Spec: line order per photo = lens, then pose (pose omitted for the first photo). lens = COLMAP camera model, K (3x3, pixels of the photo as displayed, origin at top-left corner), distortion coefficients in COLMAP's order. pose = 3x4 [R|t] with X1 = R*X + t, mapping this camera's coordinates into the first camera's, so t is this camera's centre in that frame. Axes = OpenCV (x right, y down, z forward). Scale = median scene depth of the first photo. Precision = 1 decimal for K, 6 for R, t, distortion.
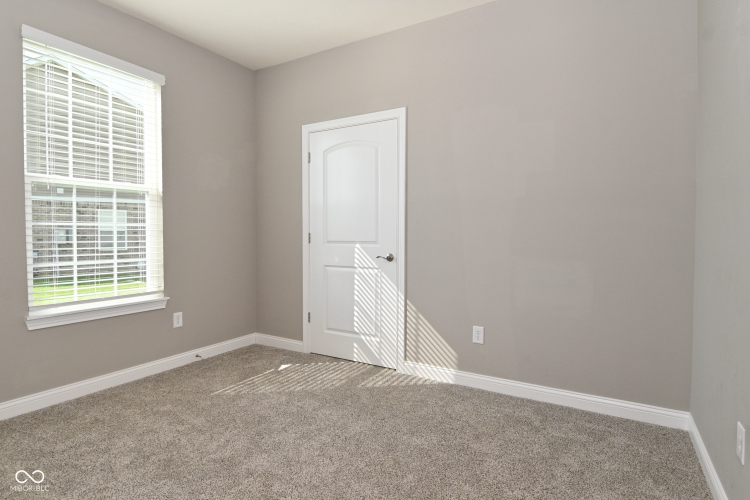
lens RADIAL K [[391.0, 0, 372.4], [0, 391.0, 247.2], [0, 0, 1]] dist [-0.004547, -0.002367]
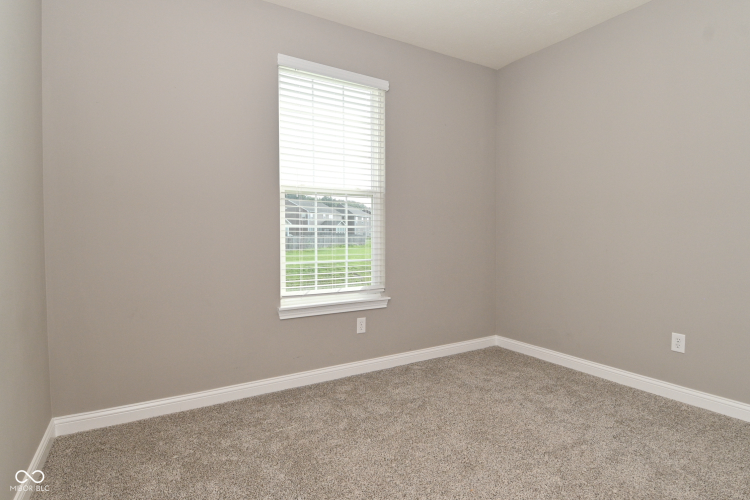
lens RADIAL K [[460.2, 0, 375.3], [0, 460.2, 251.4], [0, 0, 1]] dist [0.006301, 0.000269]
pose [[0.914158, 0.009725, -0.405242, -0.077149], [-0.008805, 0.999953, 0.004134, 0.003384], [0.405263, -0.000211, 0.914200, -0.134428]]
